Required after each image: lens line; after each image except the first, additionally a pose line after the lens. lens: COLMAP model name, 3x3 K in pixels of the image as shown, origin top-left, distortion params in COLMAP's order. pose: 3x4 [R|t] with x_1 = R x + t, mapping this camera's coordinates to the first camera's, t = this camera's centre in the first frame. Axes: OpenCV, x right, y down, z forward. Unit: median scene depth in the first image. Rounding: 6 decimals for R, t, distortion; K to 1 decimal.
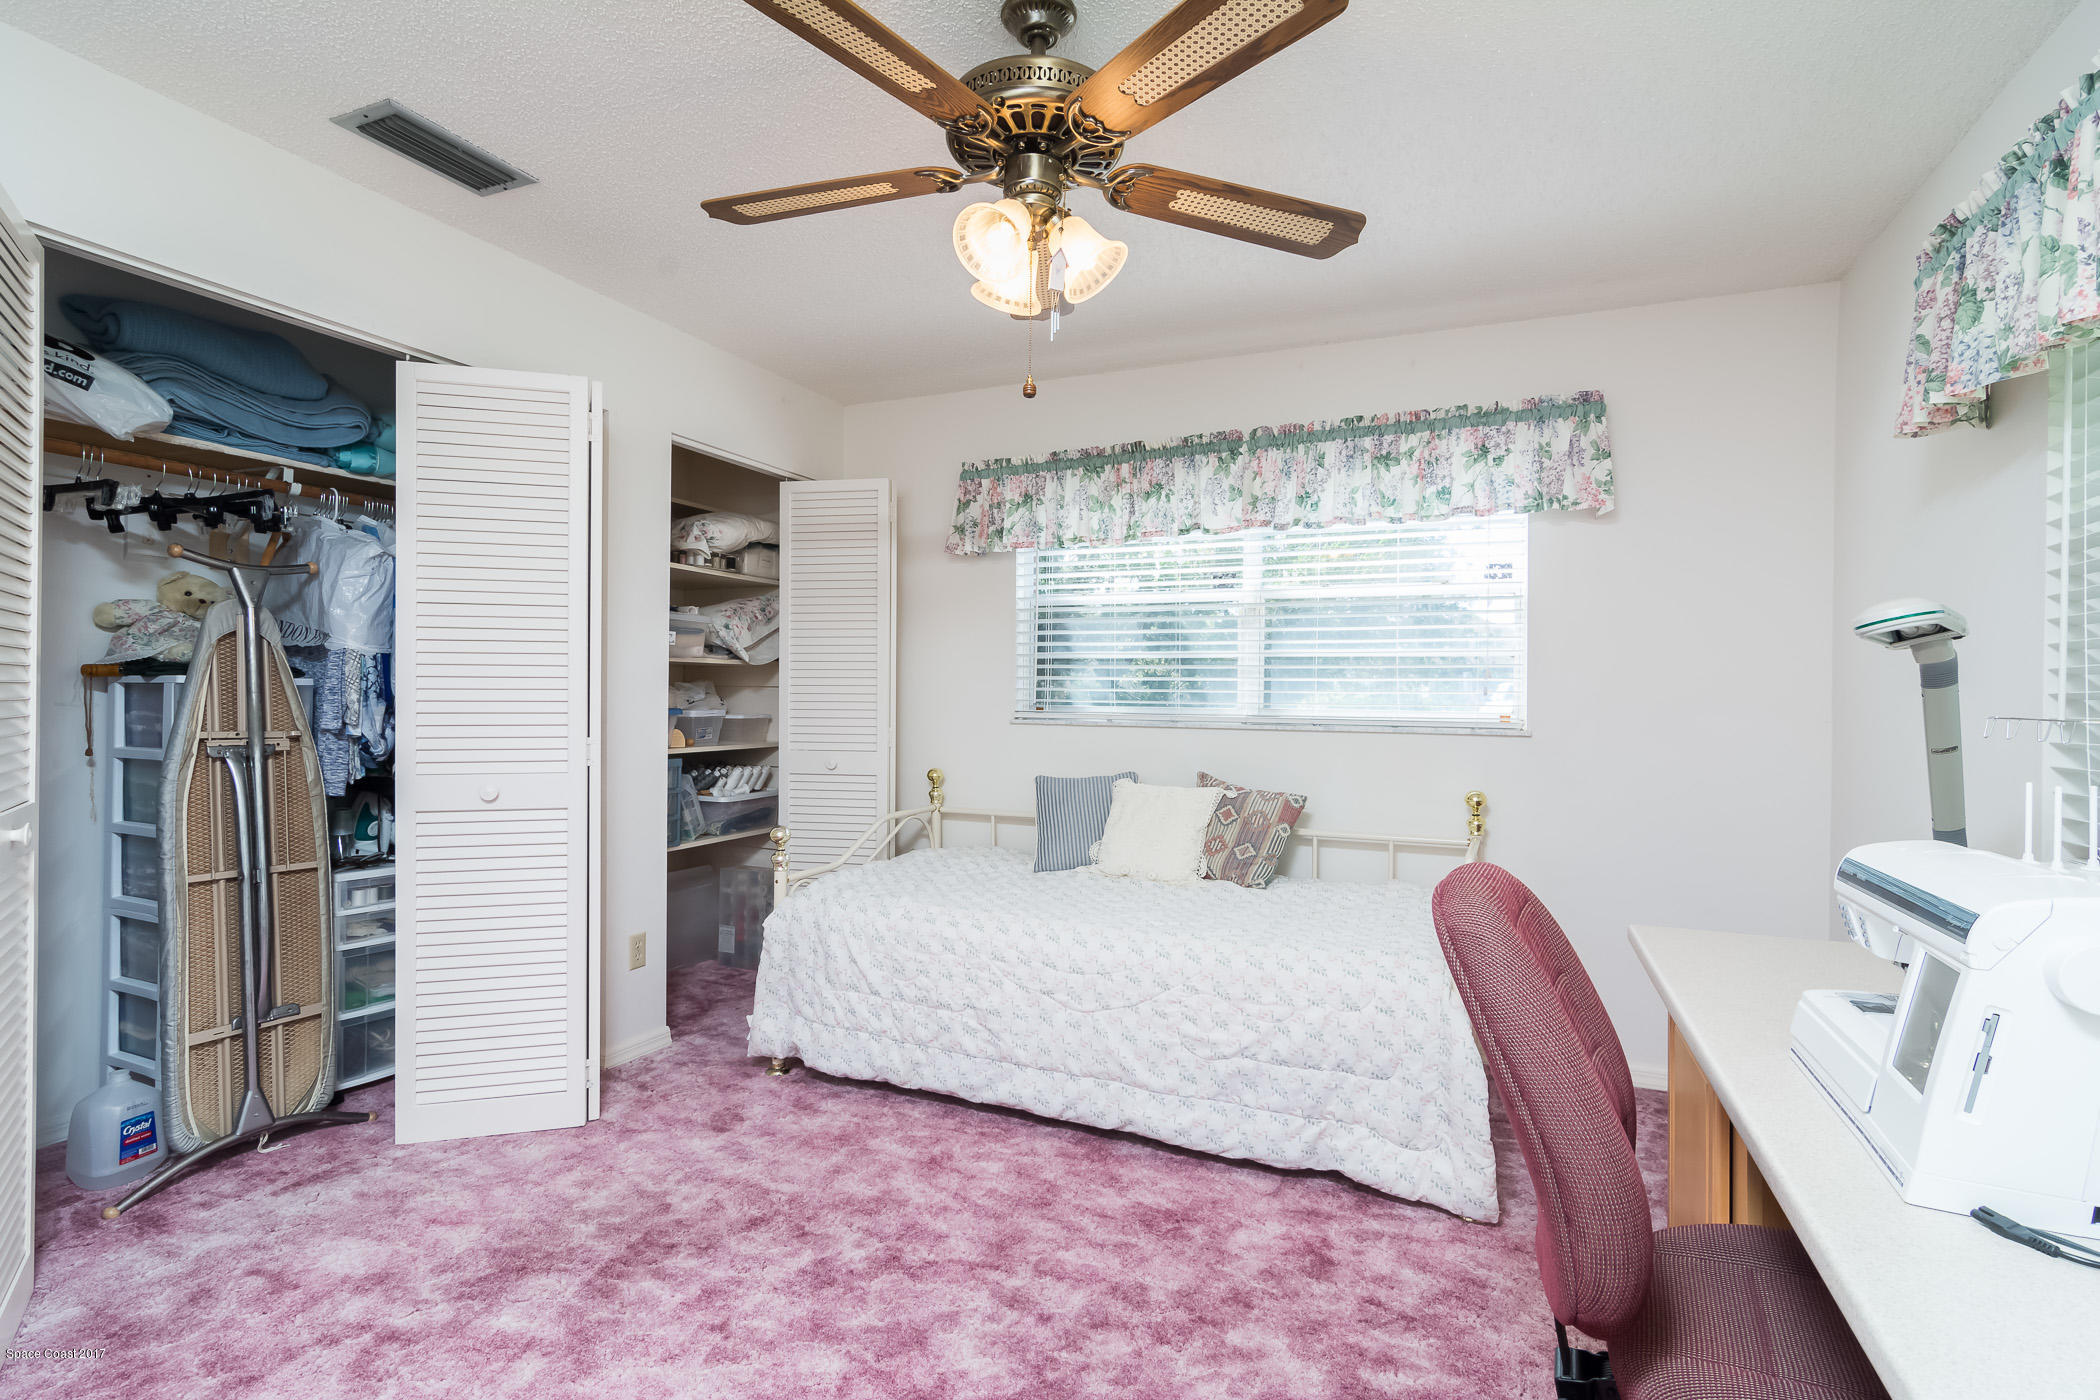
lens RADIAL K [[992.9, 0, 1050.0], [0, 992.9, 700.0], [0, 0, 1]] dist [-0.000976, -0.000372]
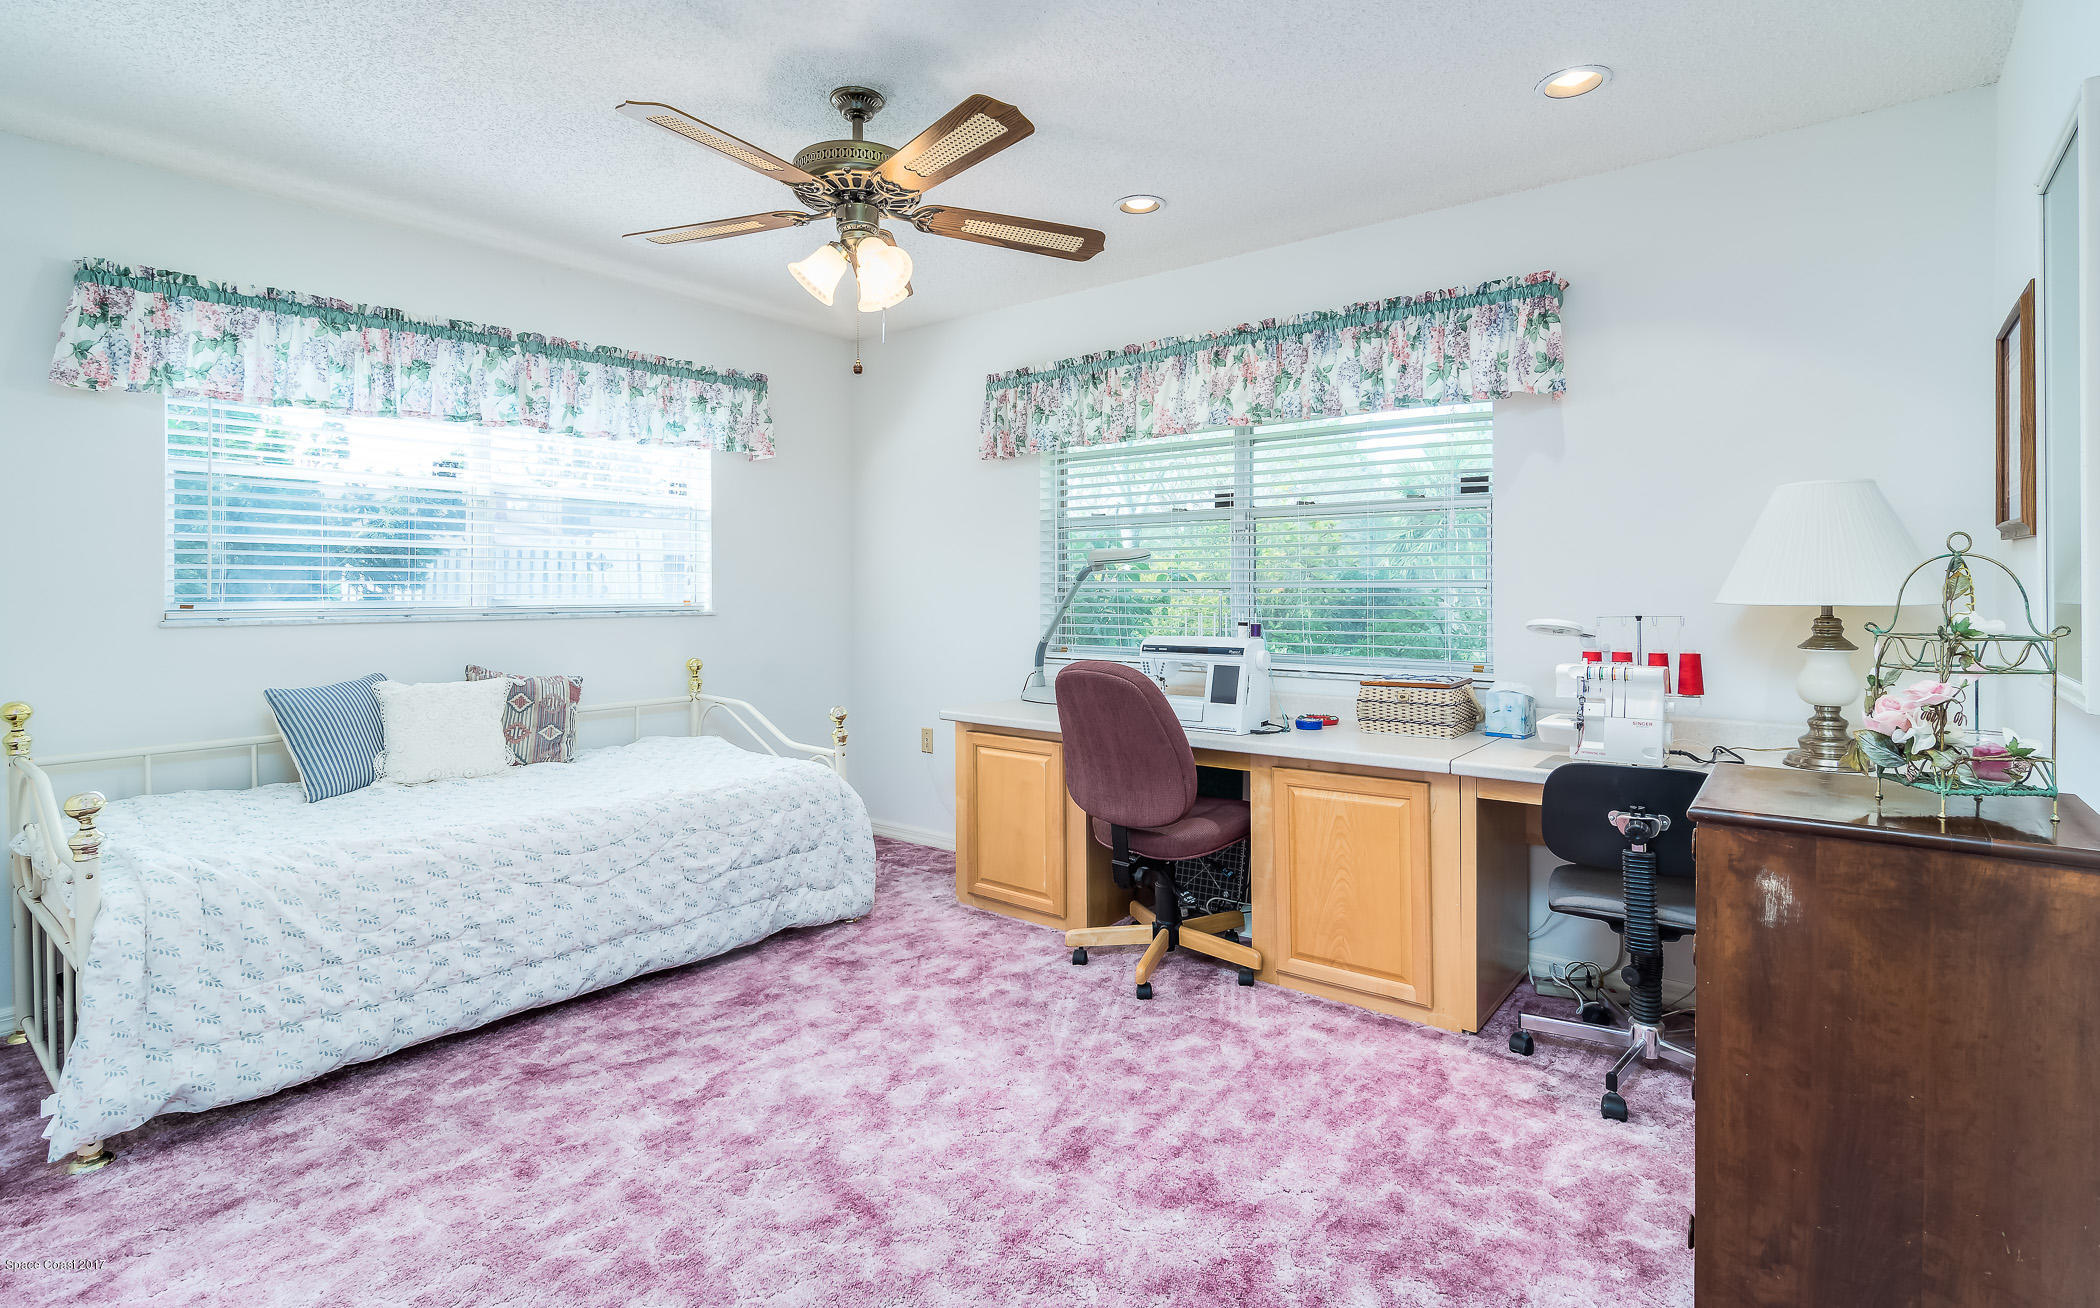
lens RADIAL K [[997.3, 0, 1047.5], [0, 997.3, 598.2], [0, 0, 1]] dist [-0.000893, 0.000207]
pose [[0.262407, -0.019288, 0.964764, -0.712143], [0.009421, 0.999804, 0.017426, -0.006194], [-0.964911, 0.004516, 0.262538, 0.206265]]
